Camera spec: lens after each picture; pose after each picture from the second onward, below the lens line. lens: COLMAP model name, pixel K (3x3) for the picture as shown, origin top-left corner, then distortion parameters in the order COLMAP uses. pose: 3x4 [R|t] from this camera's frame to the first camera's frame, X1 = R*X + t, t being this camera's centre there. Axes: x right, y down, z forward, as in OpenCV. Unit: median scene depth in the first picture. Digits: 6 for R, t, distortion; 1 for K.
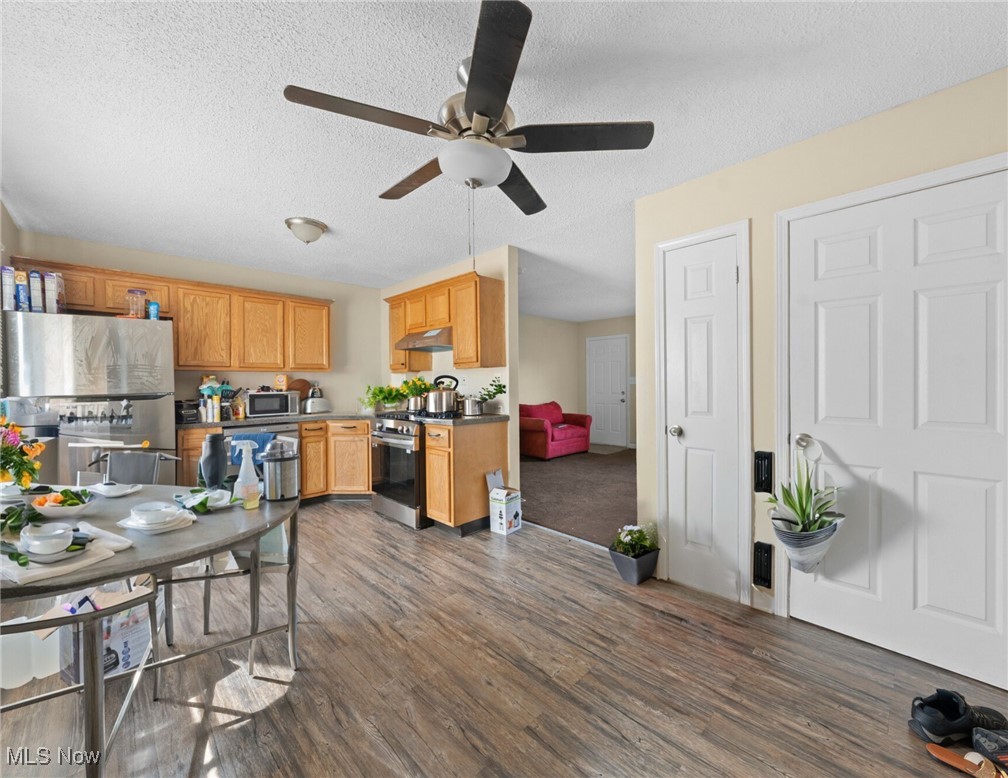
lens RADIAL K [[417.1, 0, 509.0], [0, 417.1, 384.2], [0, 0, 1]] dist [-0.000923, -0.000047]
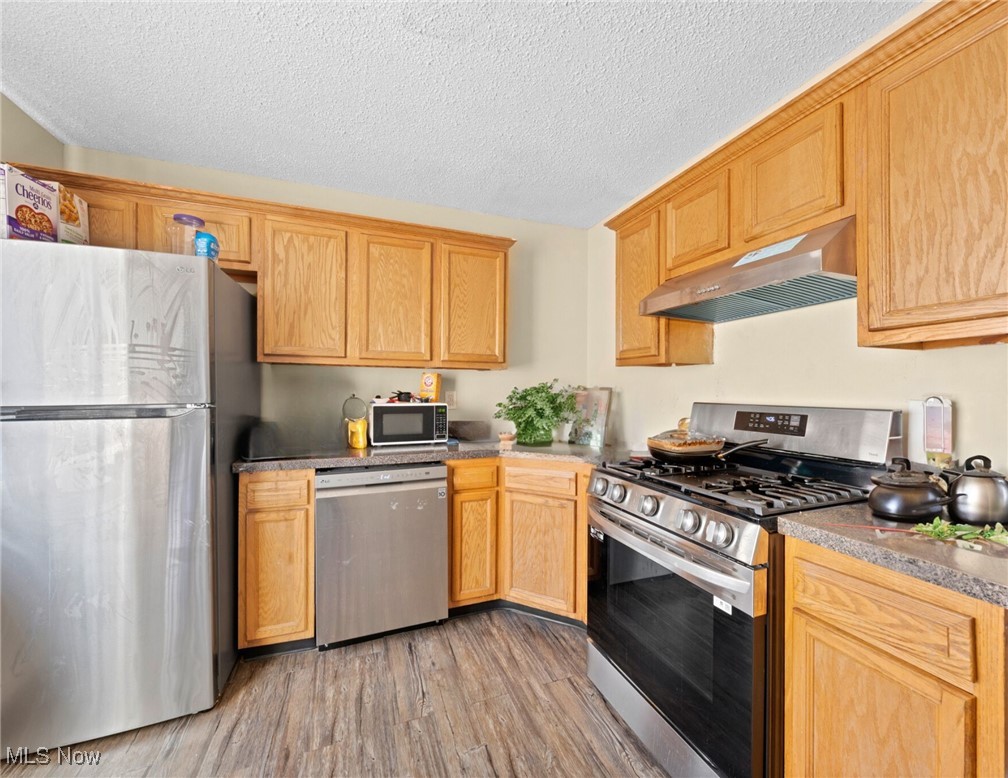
lens RADIAL K [[417.1, 0, 501.1], [0, 417.1, 390.4], [0, 0, 1]] dist [-0.000923, -0.000047]
pose [[0.910220, 0.015033, -0.413851, -0.245119], [-0.015553, 0.999877, 0.002114, -0.001368], [0.413832, 0.004513, 0.910342, 0.588932]]
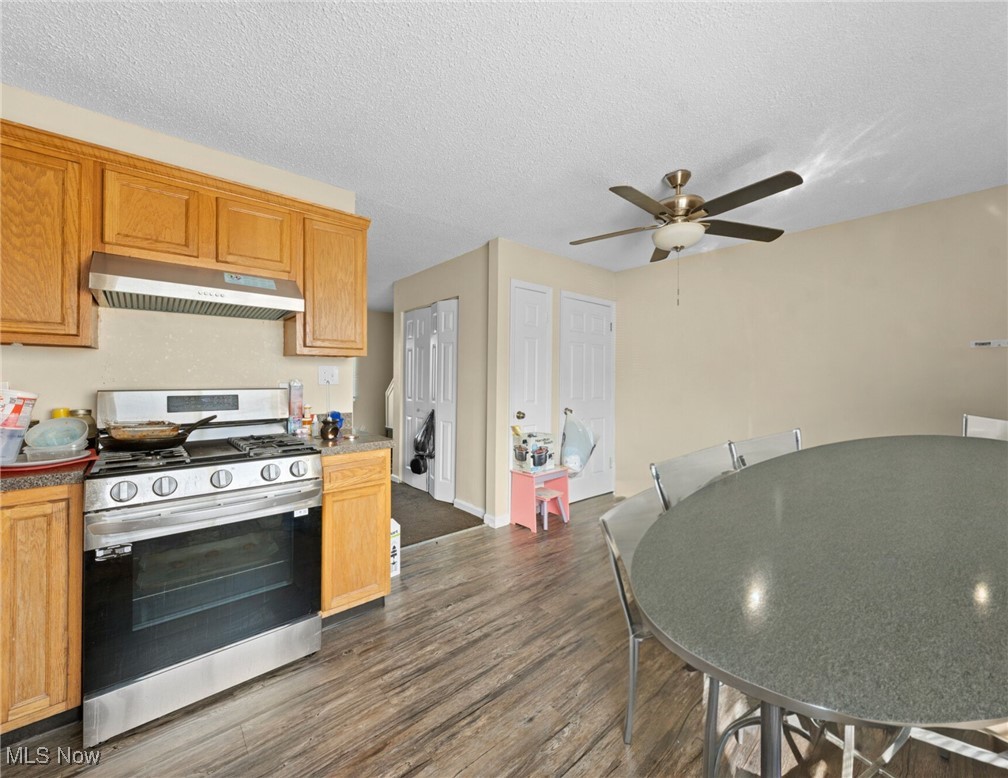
lens RADIAL K [[417.1, 0, 500.4], [0, 417.1, 379.7], [0, 0, 1]] dist [-0.000923, -0.000047]
pose [[0.042337, 0.005452, 0.999089, -0.684282], [0.001639, 0.999983, -0.005526, 0.001368], [-0.999102, 0.001872, 0.042327, 0.677572]]
